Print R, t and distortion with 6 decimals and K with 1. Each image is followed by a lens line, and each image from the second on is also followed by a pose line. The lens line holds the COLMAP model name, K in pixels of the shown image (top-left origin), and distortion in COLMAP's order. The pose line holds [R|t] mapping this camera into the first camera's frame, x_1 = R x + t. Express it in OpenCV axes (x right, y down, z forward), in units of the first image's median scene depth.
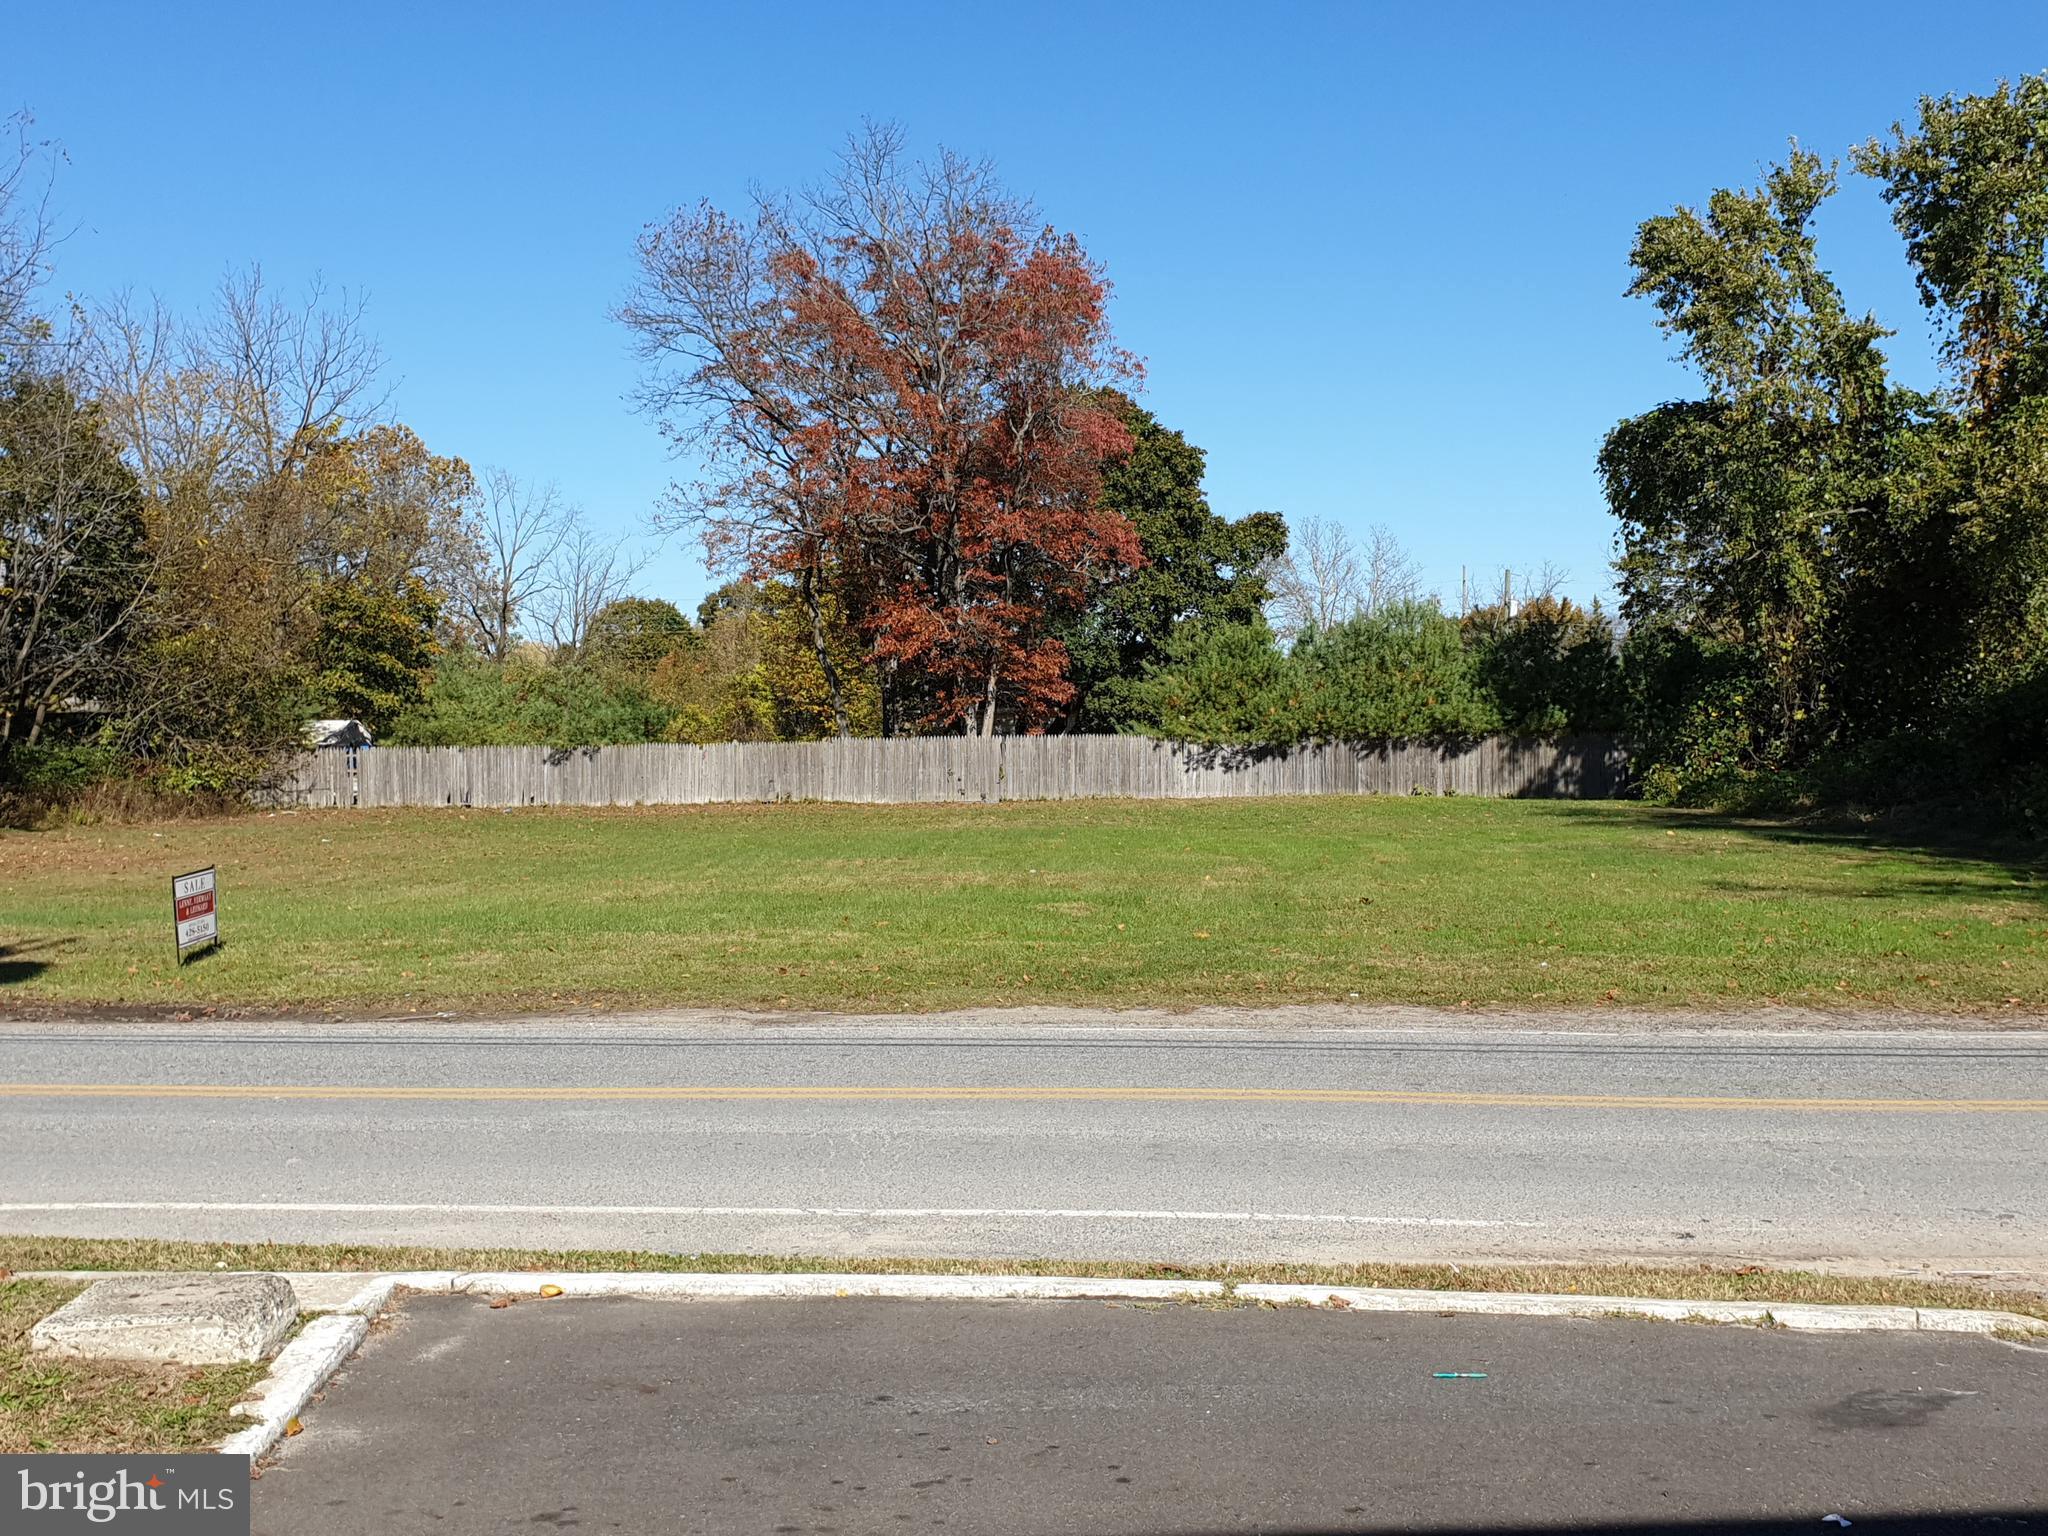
lens RADIAL K [[2452.4, 0, 1024.0], [0, 2452.4, 768.0], [0, 0, 1]] dist [0.121470, -0.239700]
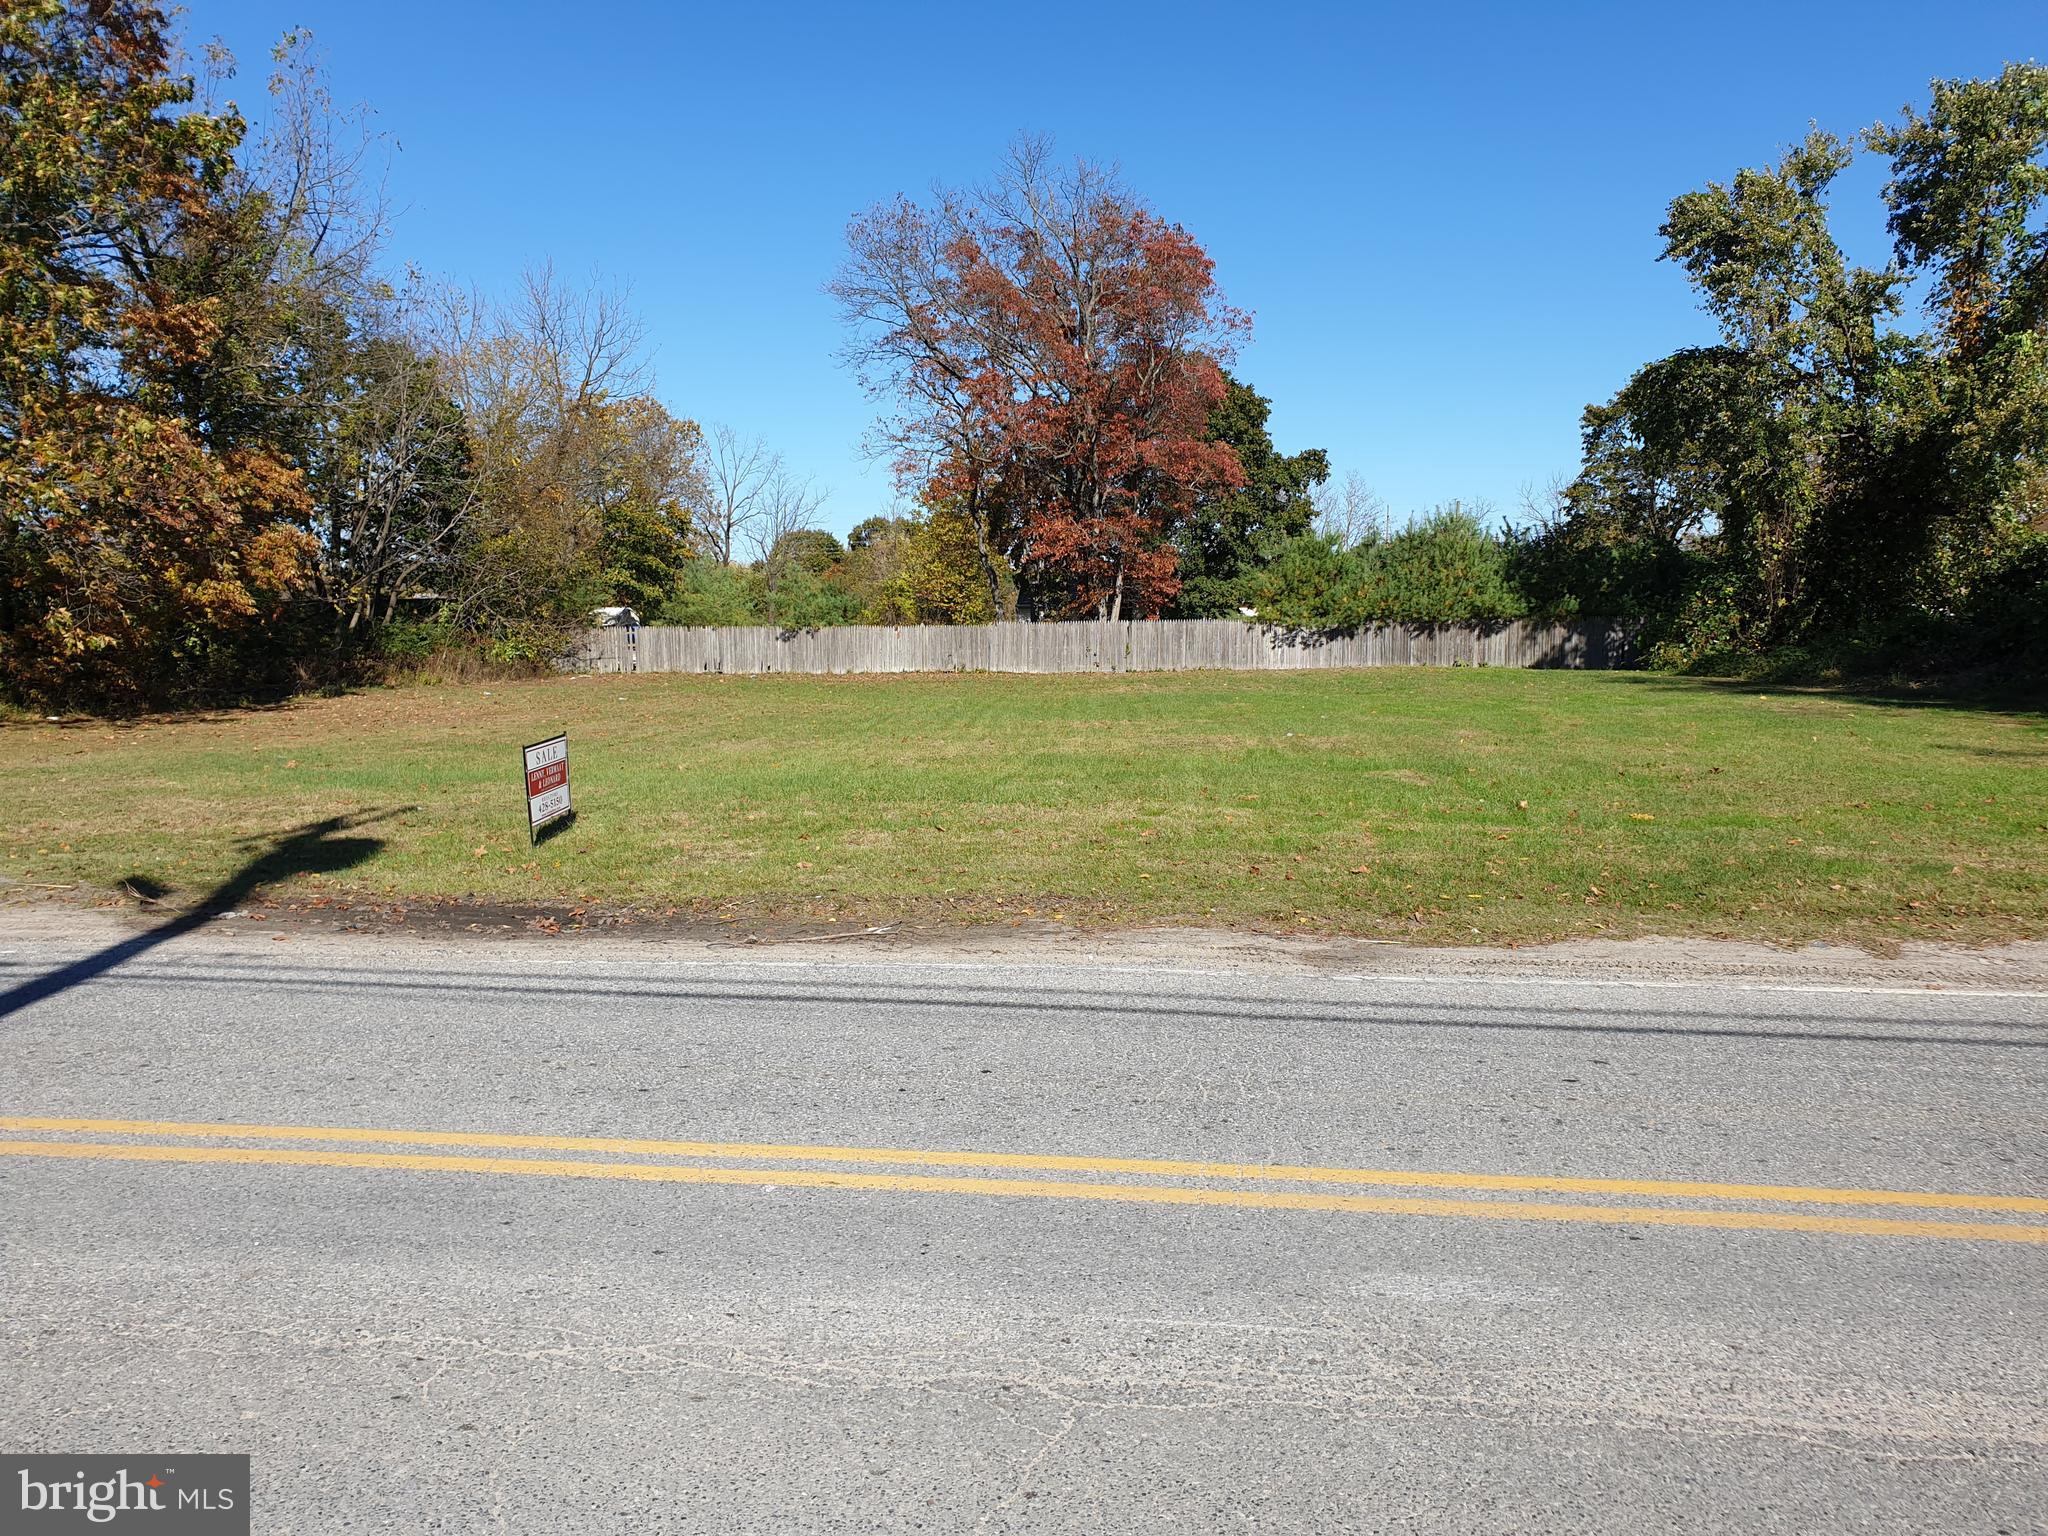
lens RADIAL K [[1607.1, 0, 995.7], [0, 1607.1, 795.8], [0, 0, 1]] dist [0.093722, -0.170032]
pose [[0.999524, 0.006538, -0.030137, -0.053050], [-0.003832, 0.996026, 0.088984, 0.003856], [0.030599, -0.088826, 0.995577, 0.149182]]
